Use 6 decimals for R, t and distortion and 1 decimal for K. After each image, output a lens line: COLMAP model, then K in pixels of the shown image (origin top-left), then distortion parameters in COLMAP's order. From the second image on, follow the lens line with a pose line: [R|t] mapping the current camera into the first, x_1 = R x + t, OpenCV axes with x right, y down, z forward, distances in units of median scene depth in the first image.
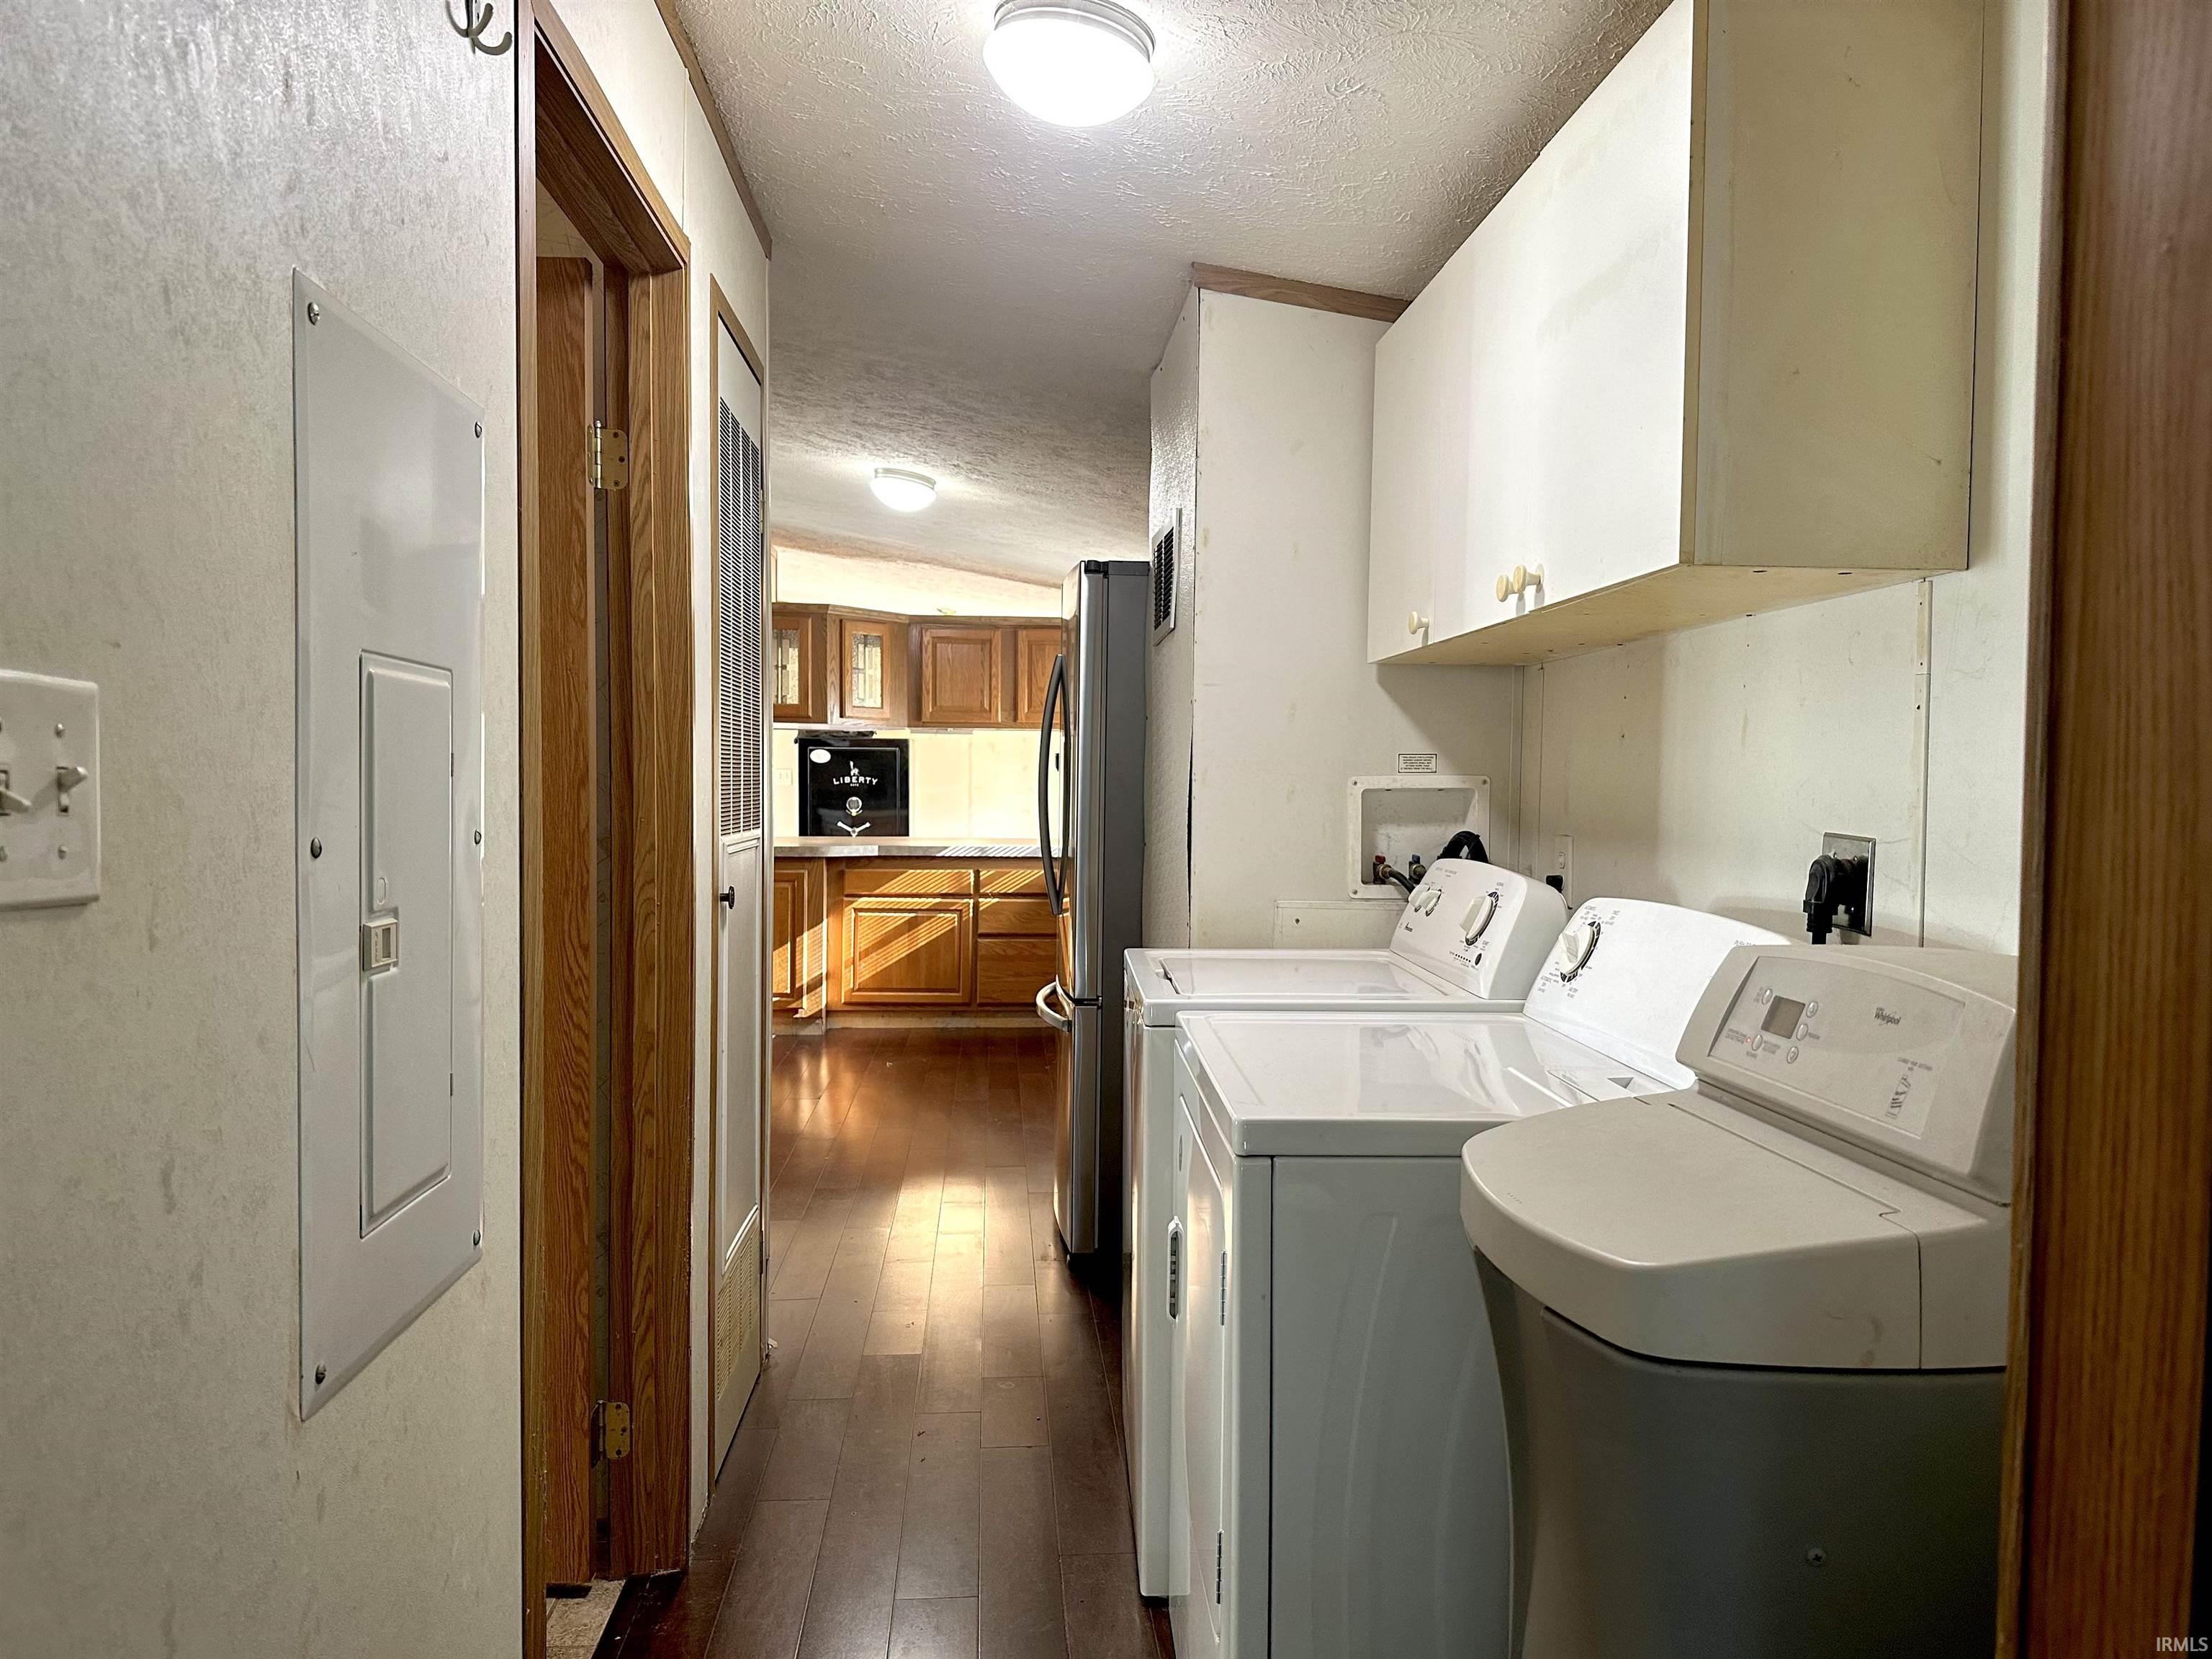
lens RADIAL K [[1521.8, 0, 1106.0], [0, 1521.8, 829.5], [0, 0, 1]] dist [0.098138, -0.100747]
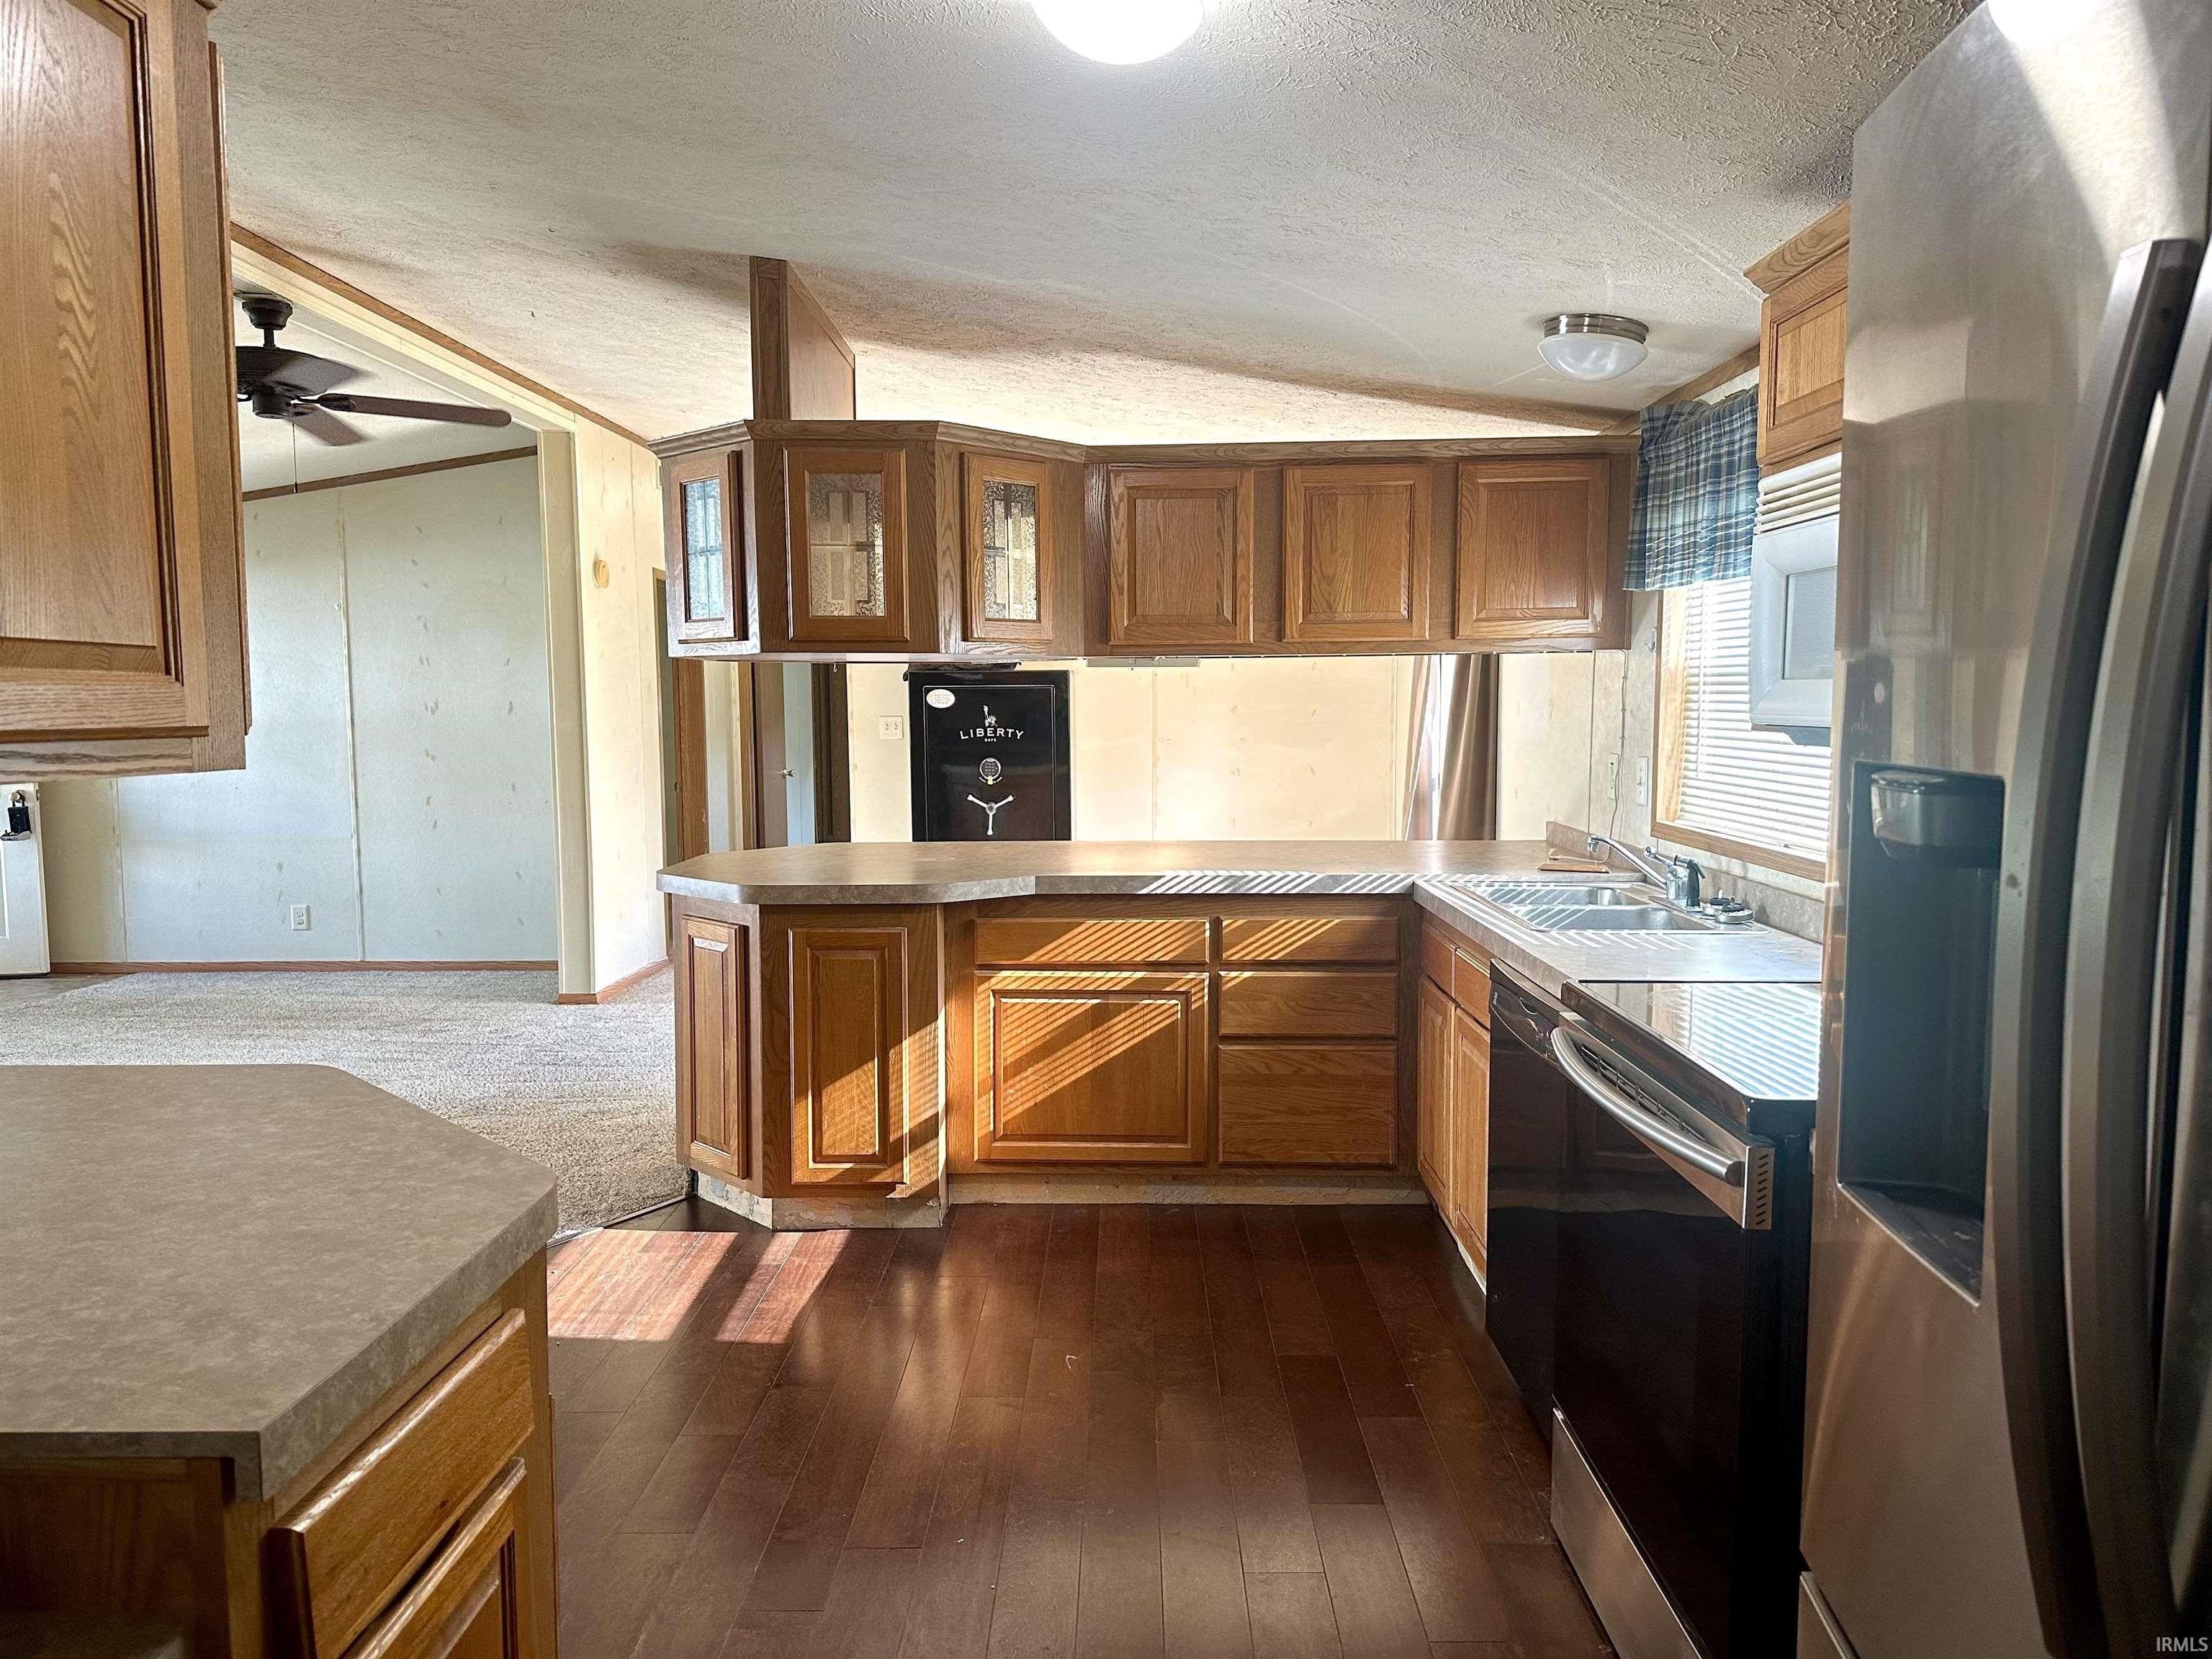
lens RADIAL K [[1549.4, 0, 1094.0], [0, 1549.4, 818.0], [0, 0, 1]] dist [0.088182, -0.110583]
pose [[0.995219, -0.008329, -0.097313, -0.073848], [0.012284, 0.999119, 0.040121, -0.031335], [0.096893, -0.041125, 0.994445, 0.449082]]
